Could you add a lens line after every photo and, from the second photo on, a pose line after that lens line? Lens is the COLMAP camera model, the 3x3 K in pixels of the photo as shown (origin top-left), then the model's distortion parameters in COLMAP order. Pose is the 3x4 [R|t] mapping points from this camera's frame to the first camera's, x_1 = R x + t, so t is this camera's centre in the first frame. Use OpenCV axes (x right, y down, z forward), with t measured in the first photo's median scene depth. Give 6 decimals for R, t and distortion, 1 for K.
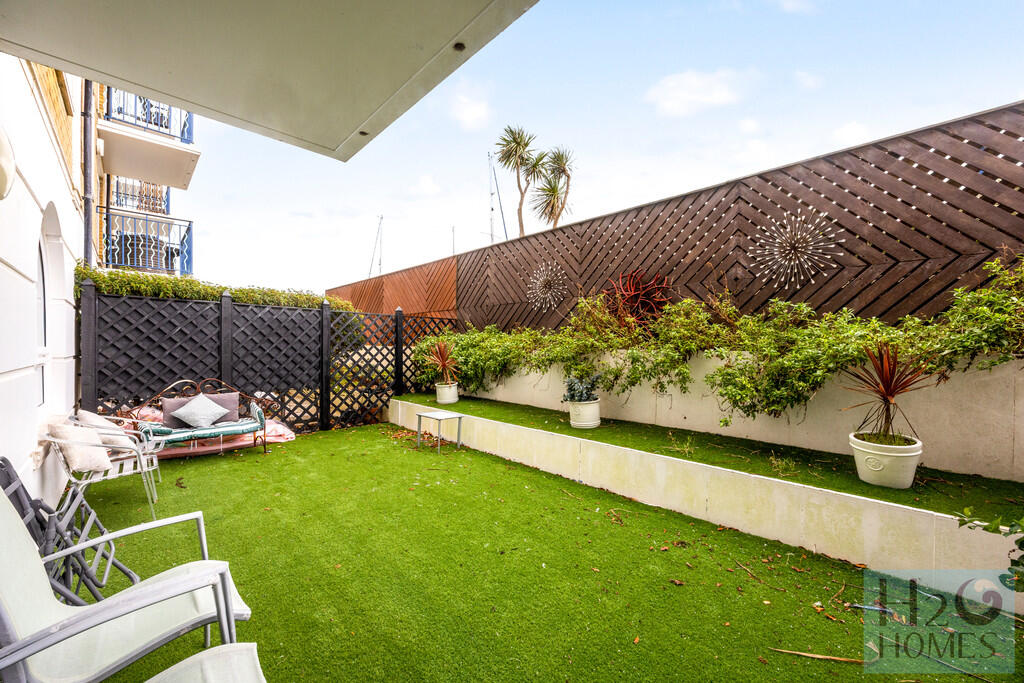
lens RADIAL K [[395.0, 0, 508.7], [0, 395.0, 347.4], [0, 0, 1]] dist [-0.000648, -0.001036]
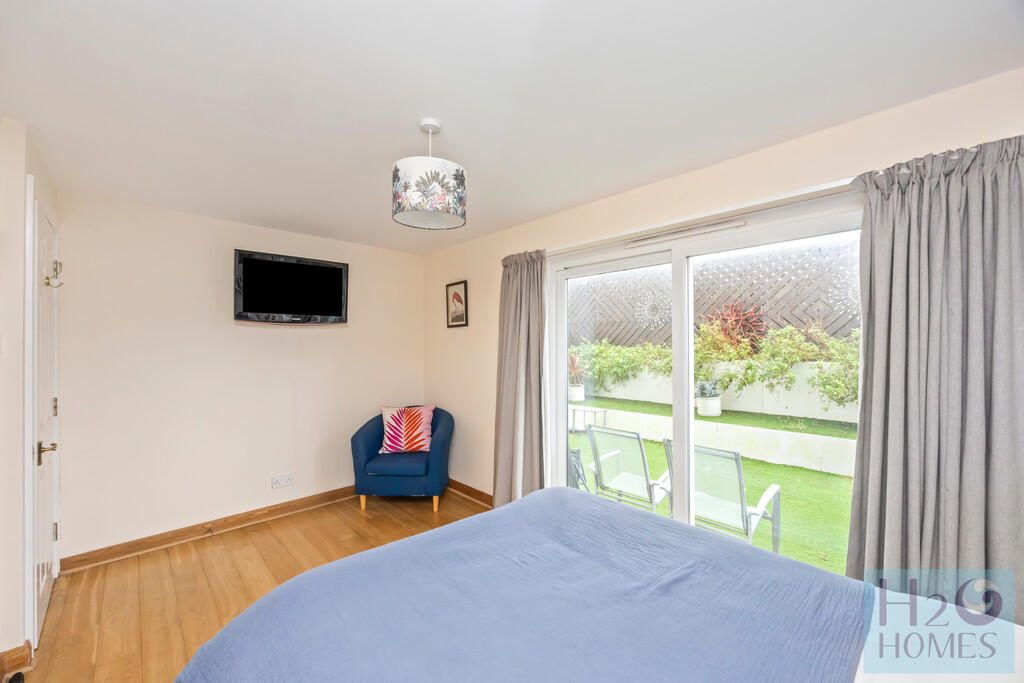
lens RADIAL K [[395.0, 0, 509.7], [0, 395.0, 345.0], [0, 0, 1]] dist [-0.000648, -0.001036]
pose [[0.999906, -0.009236, 0.010176, -0.449179], [0.009329, 0.999914, -0.009208, -0.036927], [-0.010090, 0.009302, 0.999906, -0.337463]]
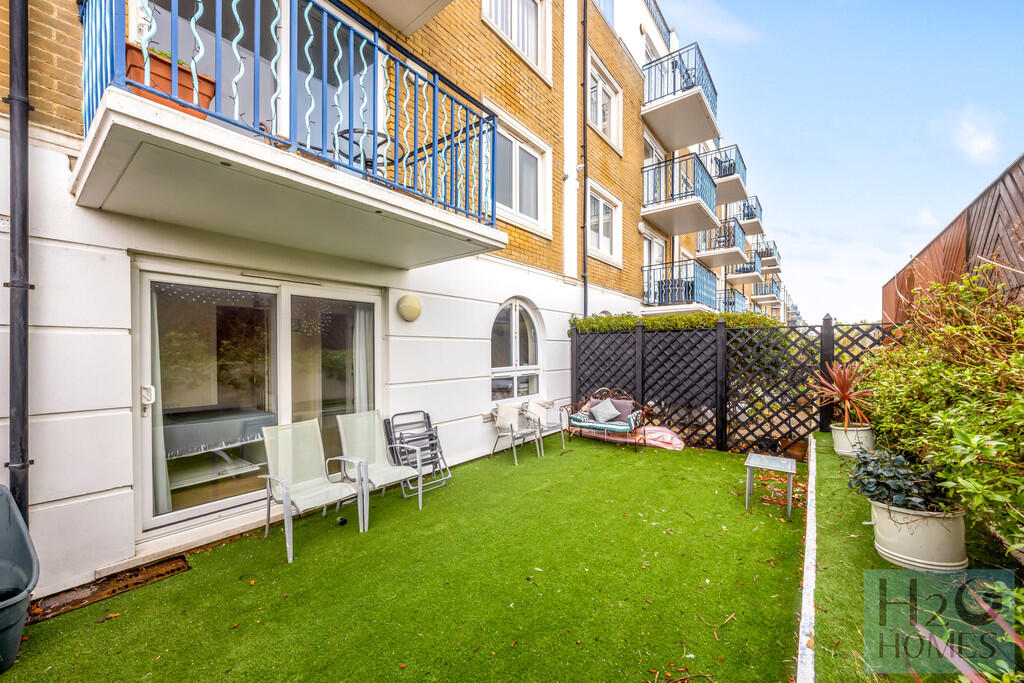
lens RADIAL K [[395.0, 0, 514.5], [0, 395.0, 350.2], [0, 0, 1]] dist [-0.000648, -0.001036]
pose [[0.139677, -0.013392, -0.990107, 1.222870], [0.001188, 0.999910, -0.013357, -0.075796], [0.990196, 0.000689, 0.139680, 1.005204]]
